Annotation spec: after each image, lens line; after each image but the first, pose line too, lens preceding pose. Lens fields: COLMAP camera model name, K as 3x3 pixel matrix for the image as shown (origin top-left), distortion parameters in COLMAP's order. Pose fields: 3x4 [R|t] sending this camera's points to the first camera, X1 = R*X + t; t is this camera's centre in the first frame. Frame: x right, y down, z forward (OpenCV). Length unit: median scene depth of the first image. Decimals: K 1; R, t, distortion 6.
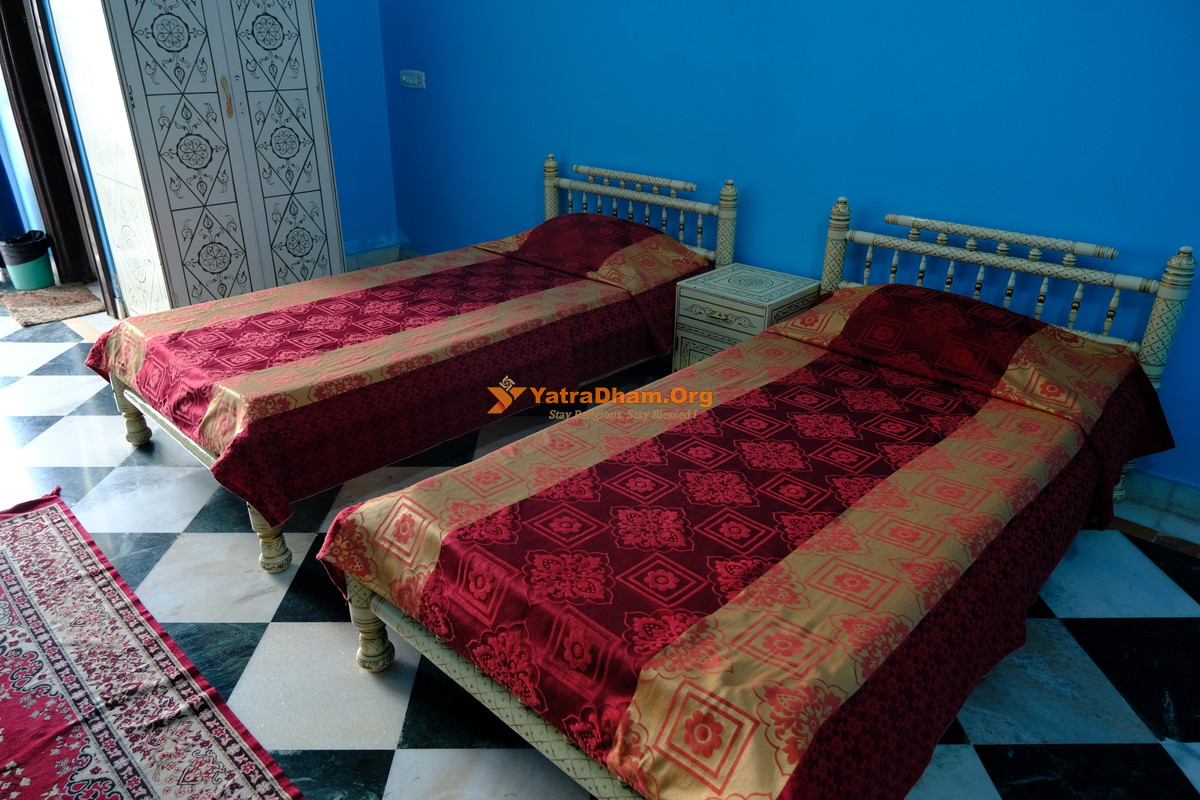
lens RADIAL K [[805.5, 0, 600.0], [0, 805.5, 400.0], [0, 0, 1]] dist [-0.002252, 0.000437]
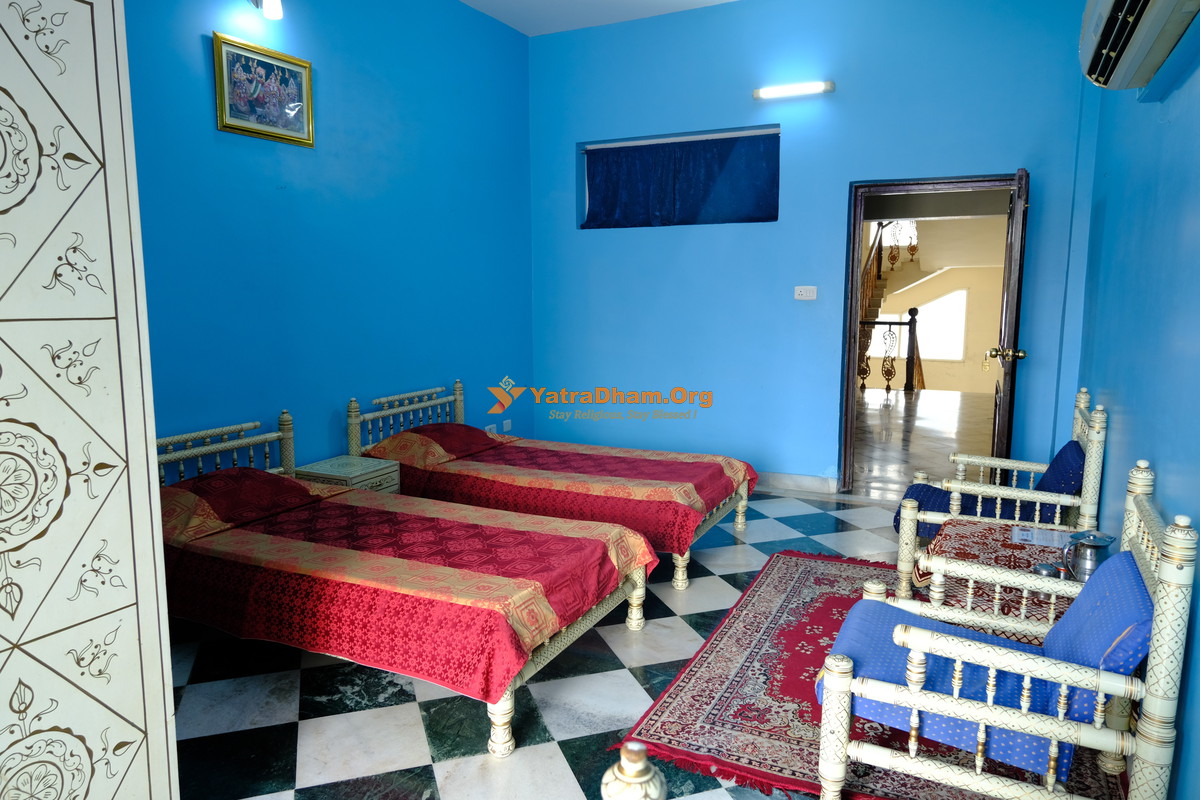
lens RADIAL K [[805.5, 0, 600.0], [0, 805.5, 400.0], [0, 0, 1]] dist [-0.002252, 0.000437]
pose [[-0.316446, -0.139310, 0.938325, -1.327943], [0.389332, 0.882935, 0.262386, -0.462569], [-0.865033, 0.448351, -0.225164, 0.901241]]
